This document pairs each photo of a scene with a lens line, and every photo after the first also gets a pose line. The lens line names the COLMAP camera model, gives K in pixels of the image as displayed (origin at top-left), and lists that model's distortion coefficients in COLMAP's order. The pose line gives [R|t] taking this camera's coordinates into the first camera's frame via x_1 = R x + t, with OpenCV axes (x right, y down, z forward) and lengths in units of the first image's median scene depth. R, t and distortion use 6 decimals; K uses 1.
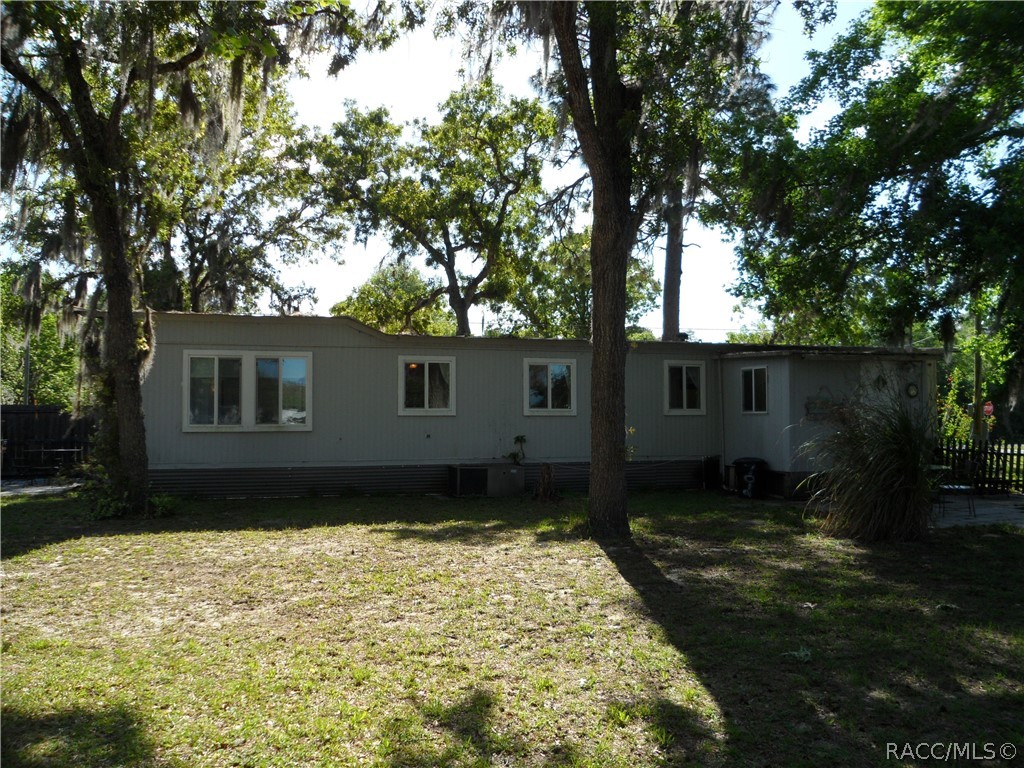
lens RADIAL K [[775.8, 0, 507.4], [0, 775.8, 387.6], [0, 0, 1]] dist [0.030008, 0.000571]
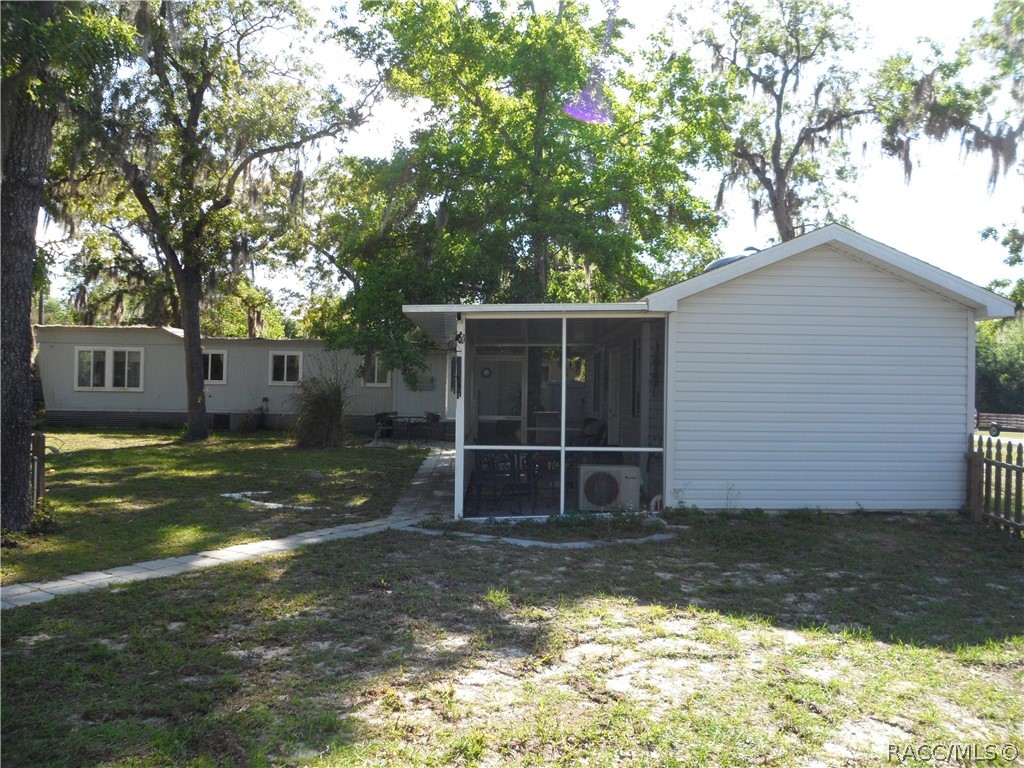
lens RADIAL K [[775.8, 0, 507.4], [0, 775.8, 387.6], [0, 0, 1]] dist [0.030008, 0.000571]
pose [[0.974544, 0.013497, -0.223791, 0.957280], [-0.008379, 0.999682, 0.023802, -0.003637], [0.224041, -0.021321, 0.974347, -0.556551]]
